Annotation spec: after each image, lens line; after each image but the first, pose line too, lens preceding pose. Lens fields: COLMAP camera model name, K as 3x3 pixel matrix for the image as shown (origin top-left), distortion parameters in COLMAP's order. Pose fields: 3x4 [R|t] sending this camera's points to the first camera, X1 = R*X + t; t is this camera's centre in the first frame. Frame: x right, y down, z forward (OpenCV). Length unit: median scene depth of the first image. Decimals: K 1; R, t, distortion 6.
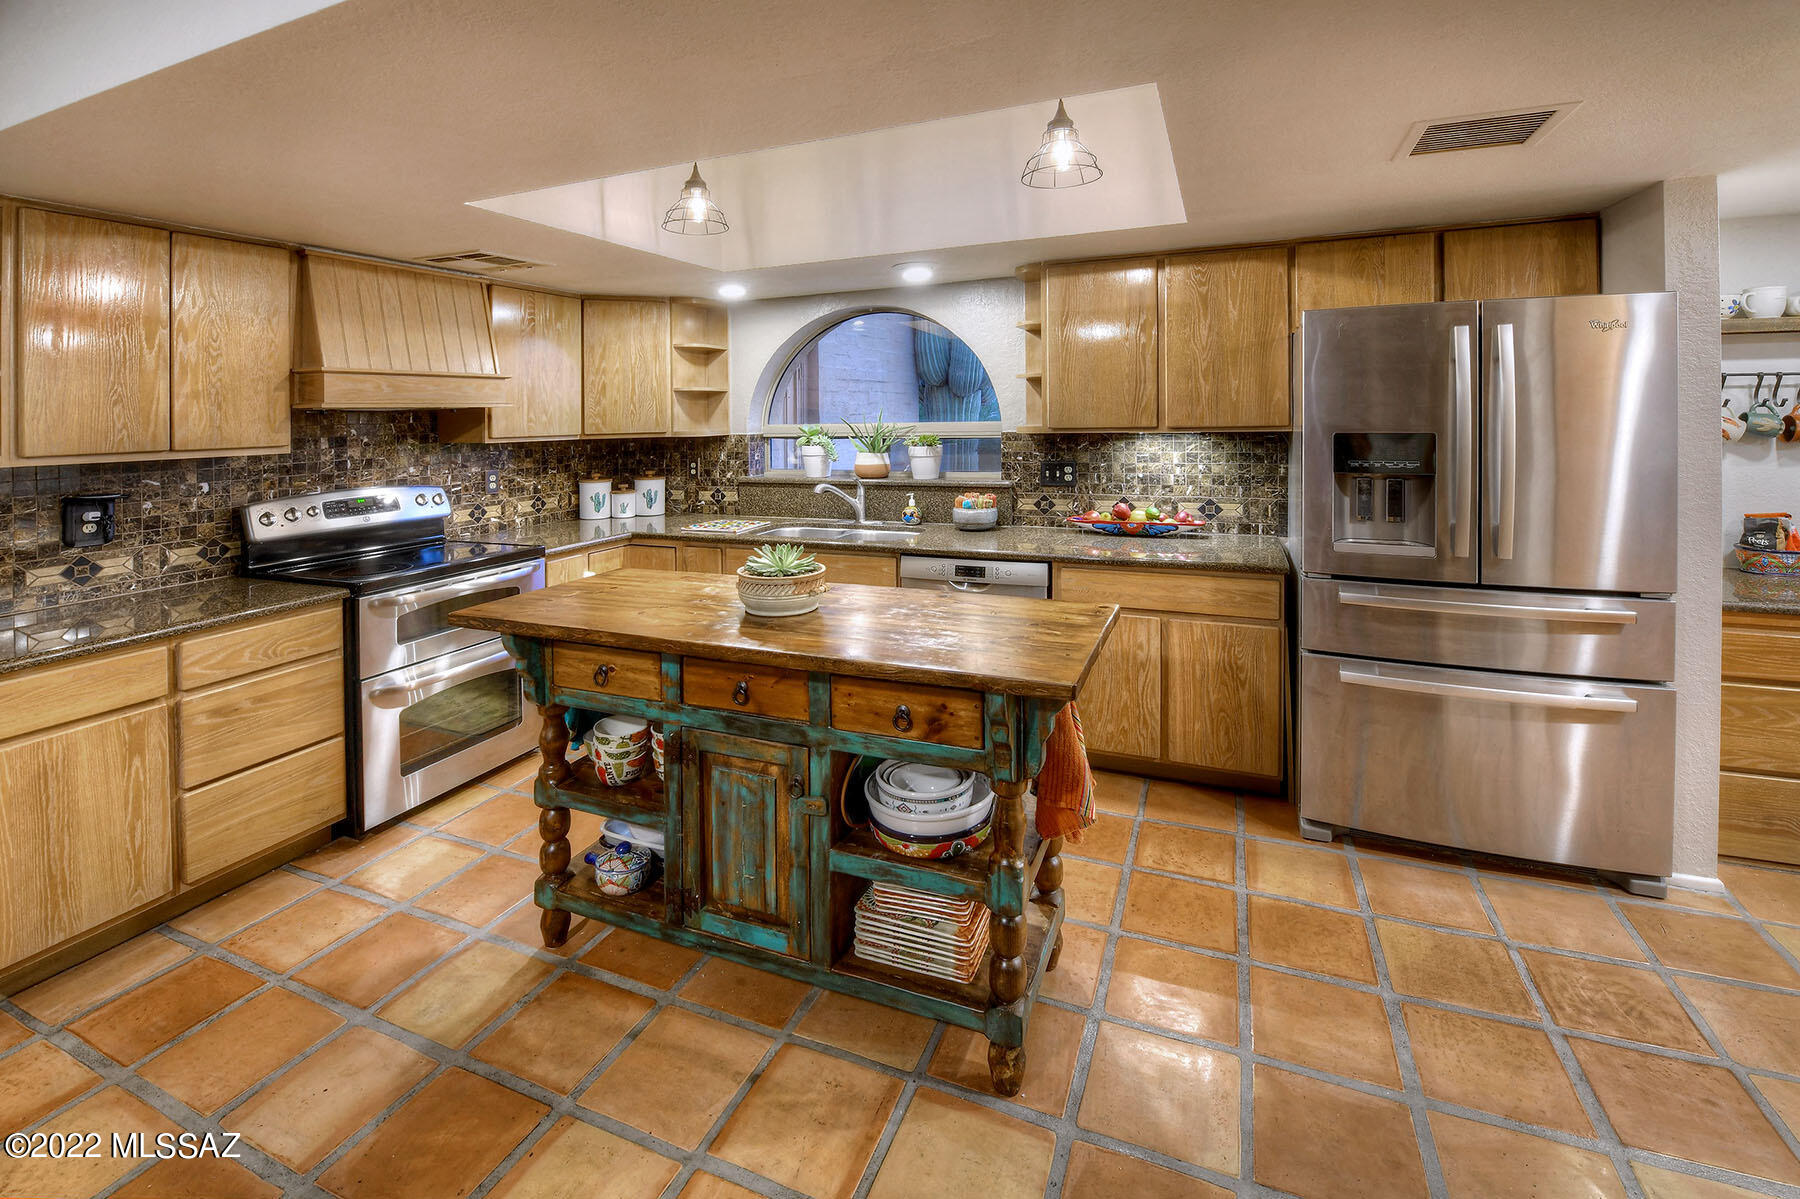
lens RADIAL K [[789.9, 0, 905.9], [0, 789.9, 597.0], [0, 0, 1]] dist [-0.003687, -0.000488]
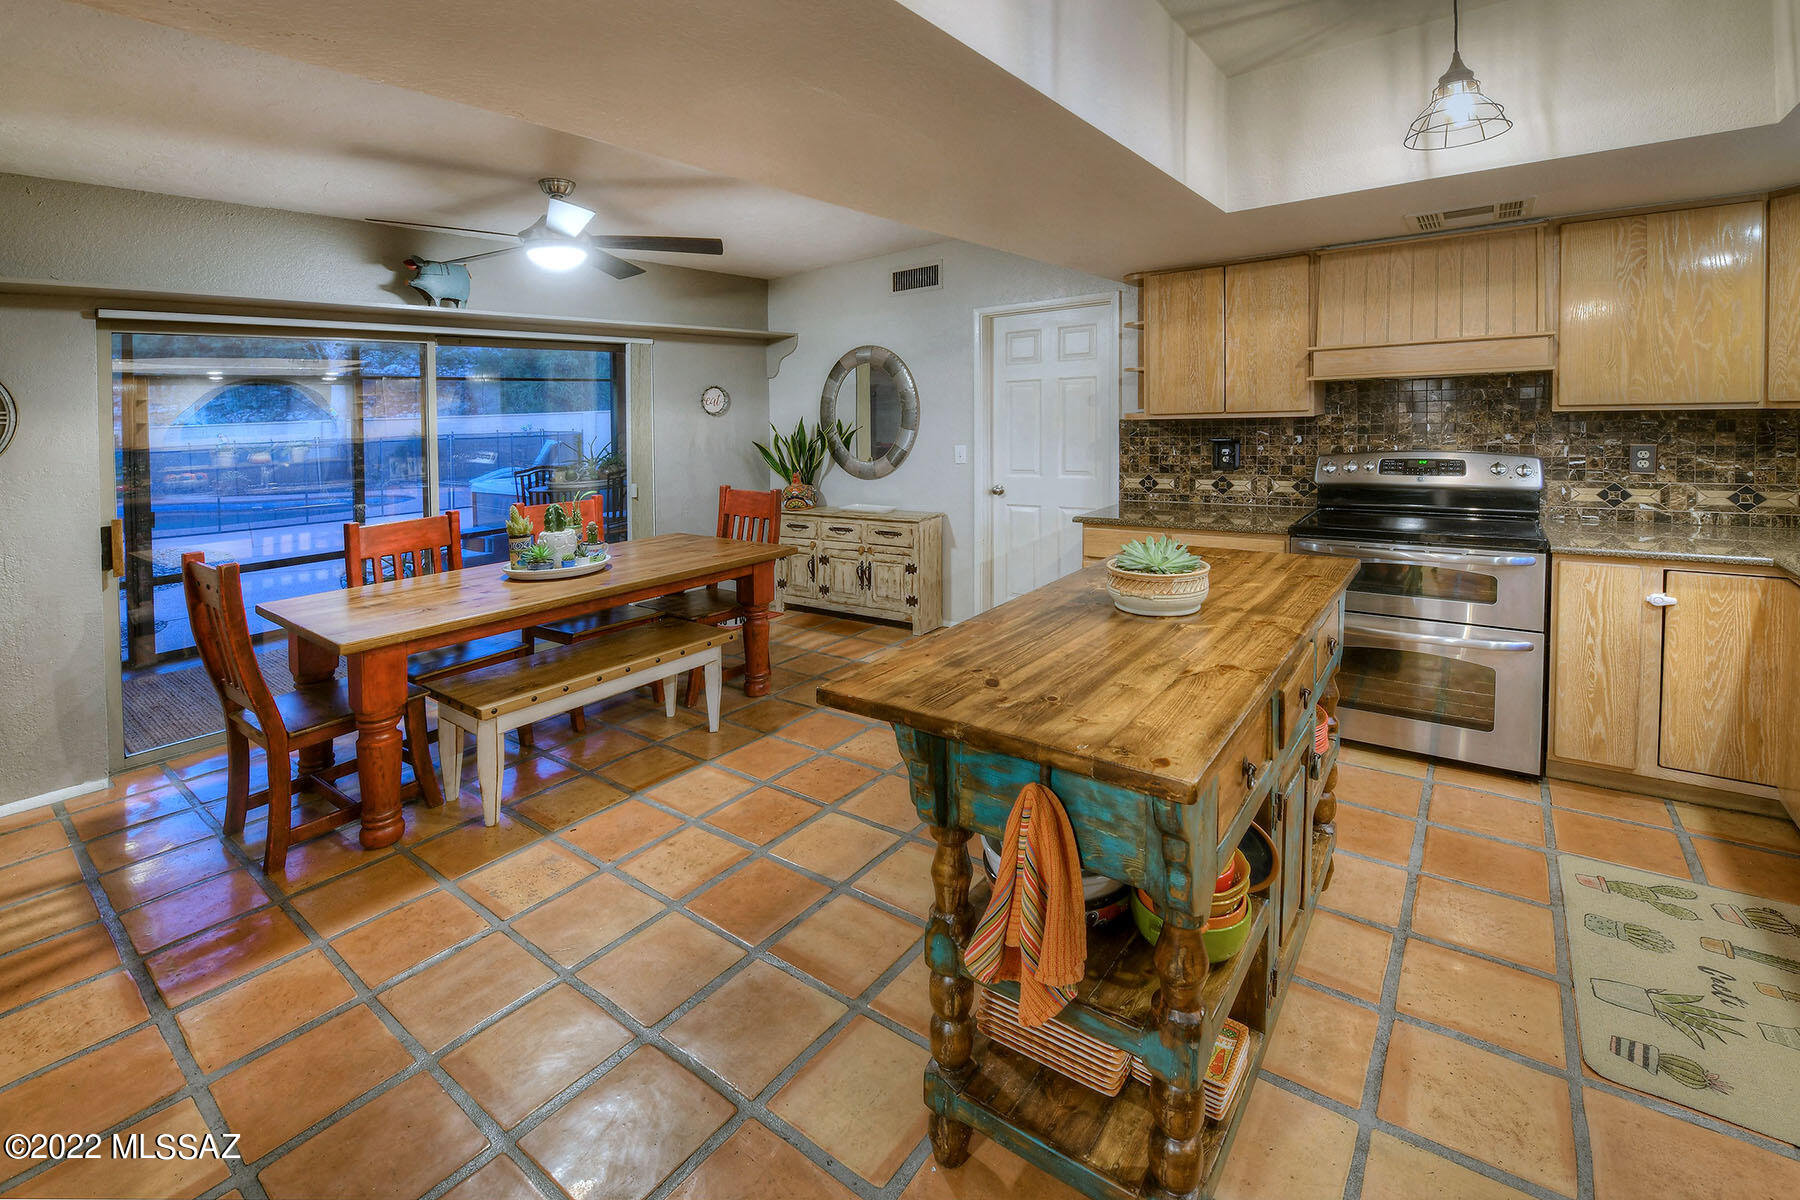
lens RADIAL K [[789.9, 0, 905.4], [0, 789.9, 601.2], [0, 0, 1]] dist [-0.003687, -0.000488]
pose [[-0.239877, 0.254304, -0.936904, 0.556323], [-0.184009, 0.935676, 0.301083, -0.144180], [0.953205, 0.244621, -0.177653, 0.589158]]
